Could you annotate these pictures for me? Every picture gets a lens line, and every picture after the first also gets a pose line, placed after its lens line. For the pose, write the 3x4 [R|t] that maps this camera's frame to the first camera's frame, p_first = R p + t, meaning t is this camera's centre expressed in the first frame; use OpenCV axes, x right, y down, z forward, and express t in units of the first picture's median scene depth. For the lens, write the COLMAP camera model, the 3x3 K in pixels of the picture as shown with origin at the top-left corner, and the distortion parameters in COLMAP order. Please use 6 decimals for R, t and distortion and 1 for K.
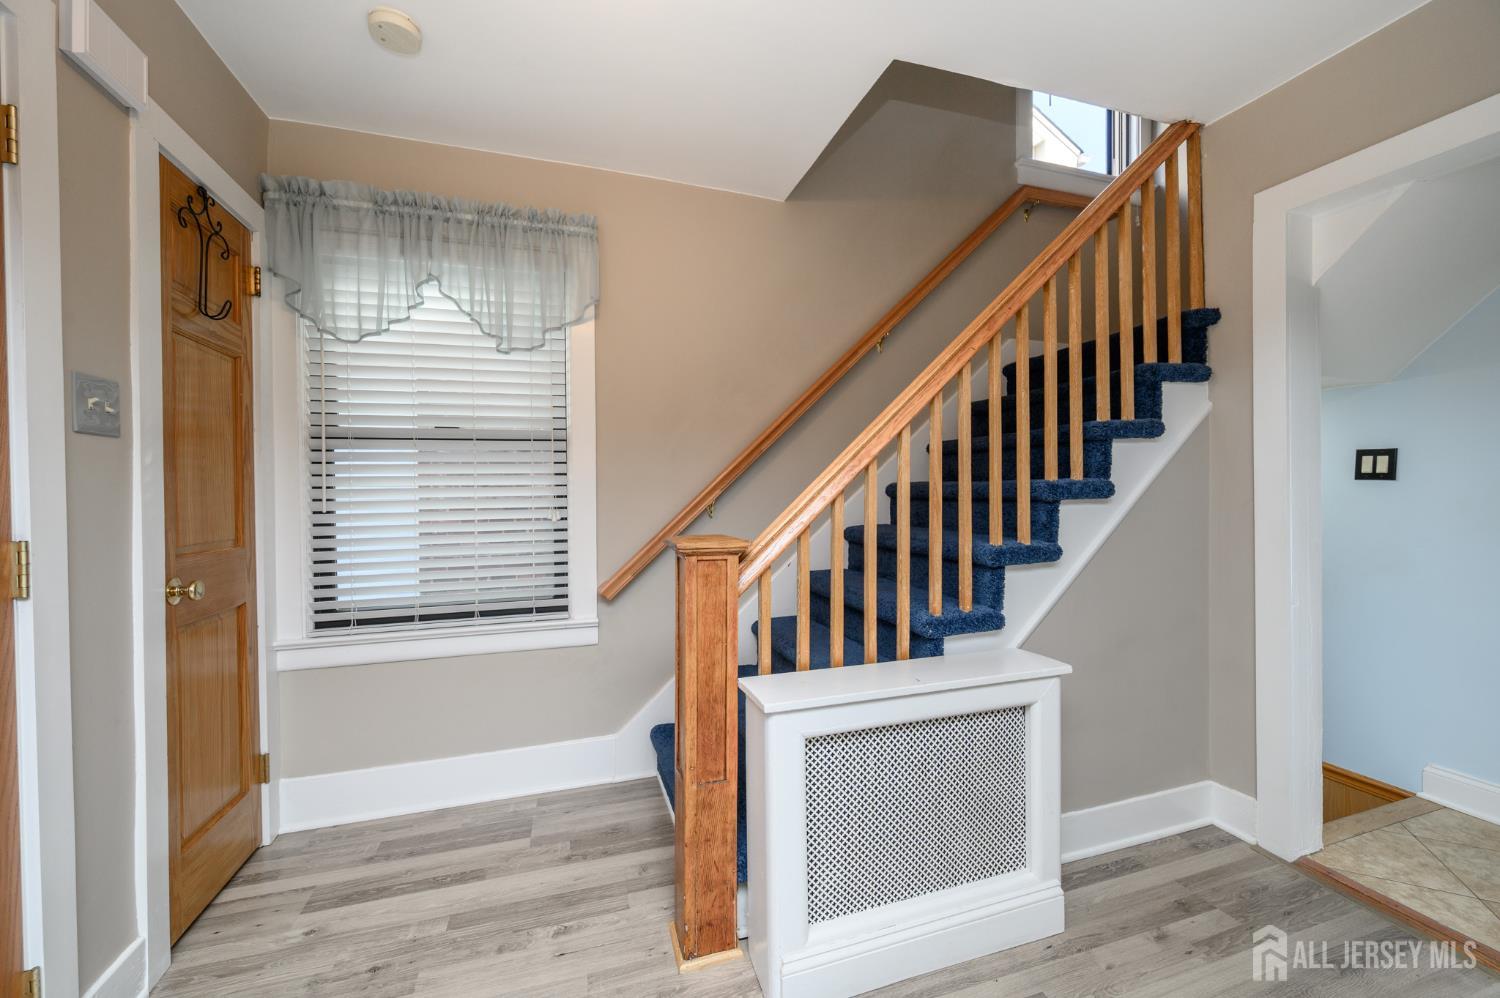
lens RADIAL K [[589.8, 0, 755.0], [0, 589.8, 503.2], [0, 0, 1]] dist [-0.001337, 0.000251]
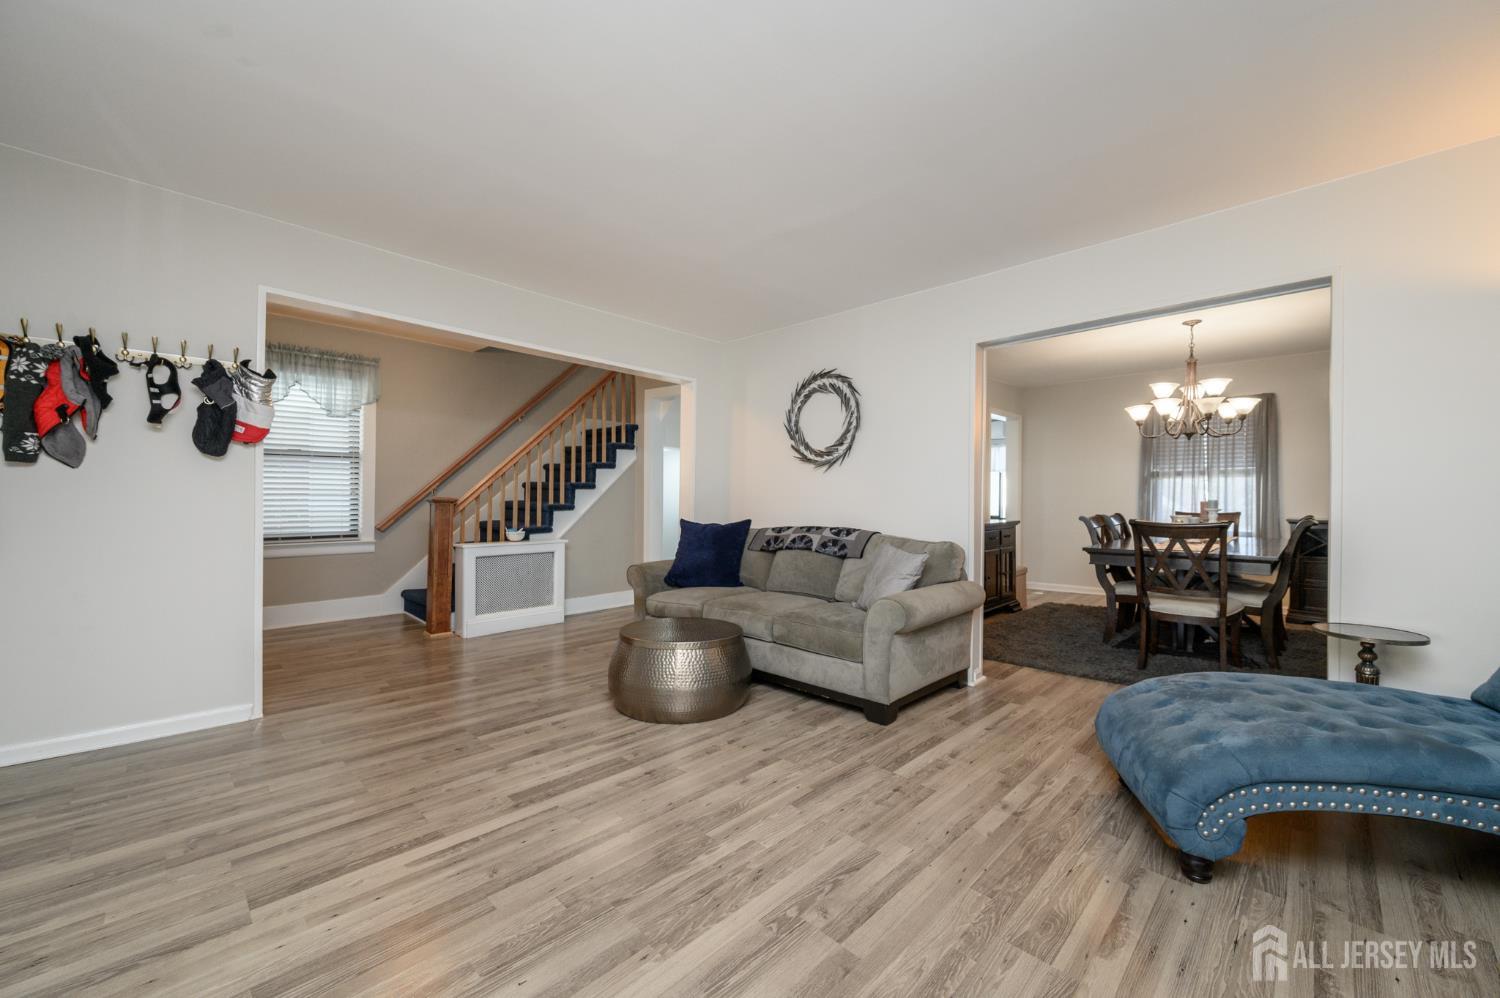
lens RADIAL K [[589.8, 0, 753.7], [0, 589.8, 497.5], [0, 0, 1]] dist [-0.001337, 0.000251]
pose [[0.885281, 0.017704, 0.464720, -0.055067], [-0.020142, 0.999797, 0.000282, 0.015563], [-0.464621, -0.009610, 0.885458, -1.834558]]
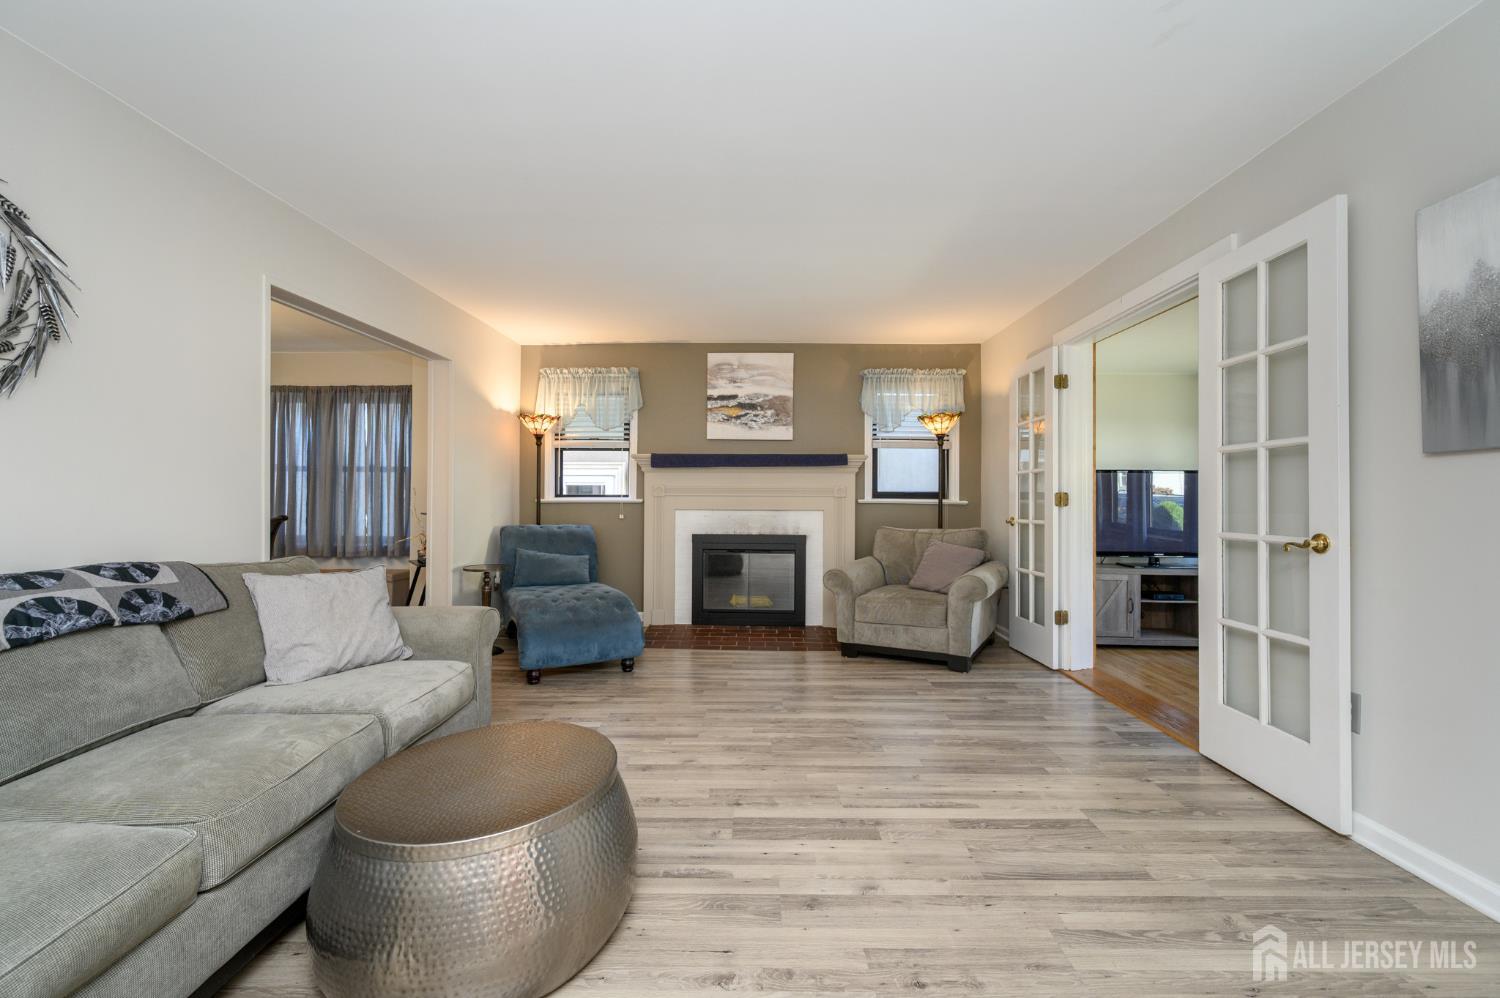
lens RADIAL K [[589.8, 0, 753.6], [0, 589.8, 504.7], [0, 0, 1]] dist [-0.001337, 0.000251]
pose [[-0.945665, 0.004903, 0.325106, -0.060187], [0.006684, 0.999968, 0.004362, 0.025649], [-0.325074, 0.006298, -0.945668, 0.274388]]
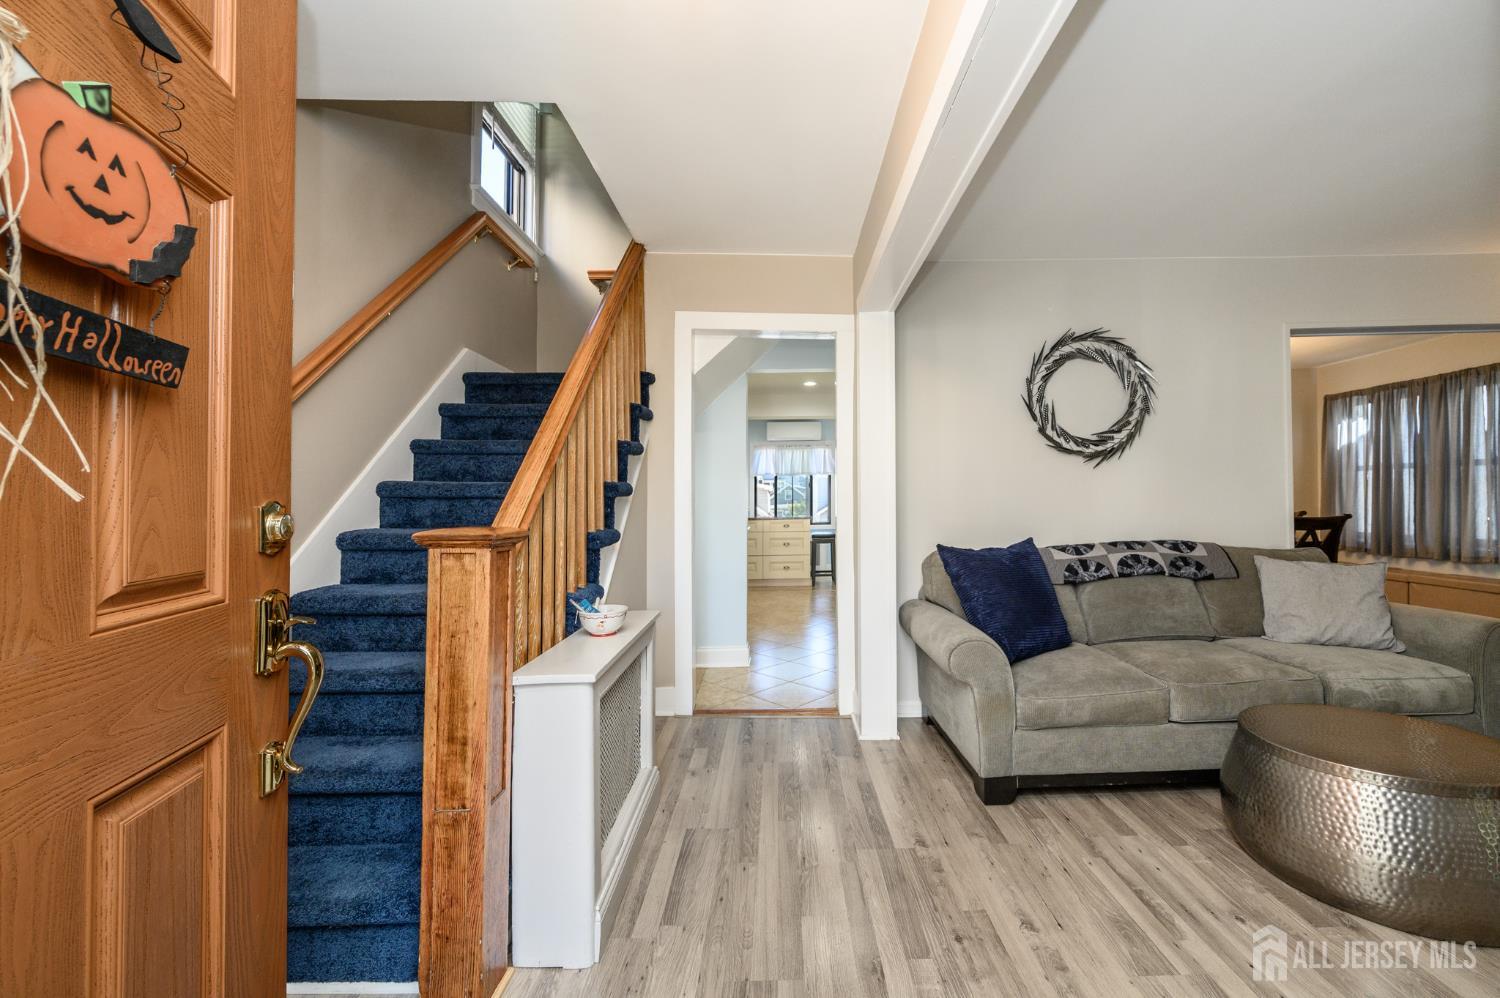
lens RADIAL K [[624.1, 0, 758.6], [0, 624.1, 488.2], [0, 0, 1]] dist [-0.009944, 0.000815]
pose [[0.329661, 0.024869, 0.943772, -0.698237], [0.007505, 0.999552, -0.028961, 0.016815], [-0.944069, 0.016630, 0.329327, 0.222745]]
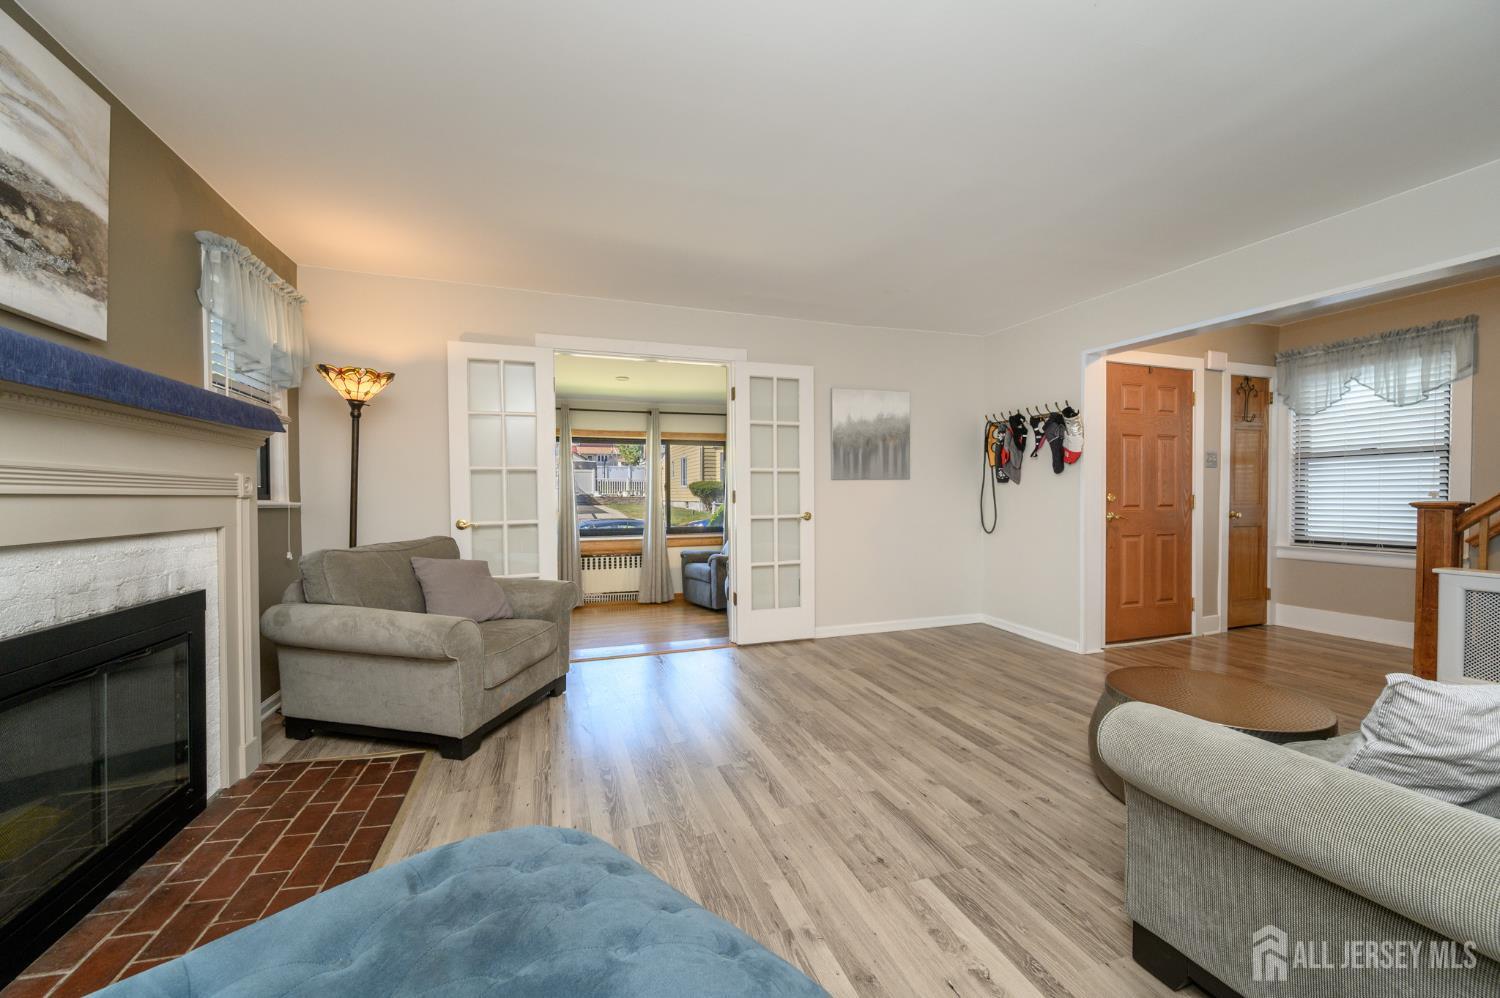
lens RADIAL K [[589.8, 0, 745.6], [0, 589.8, 512.6], [0, 0, 1]] dist [-0.001337, 0.000251]
pose [[0.010507, 0.040118, -0.999140, 1.573176], [0.005062, 0.999180, 0.040173, -0.005177], [0.999932, -0.005480, 0.010295, -1.197199]]
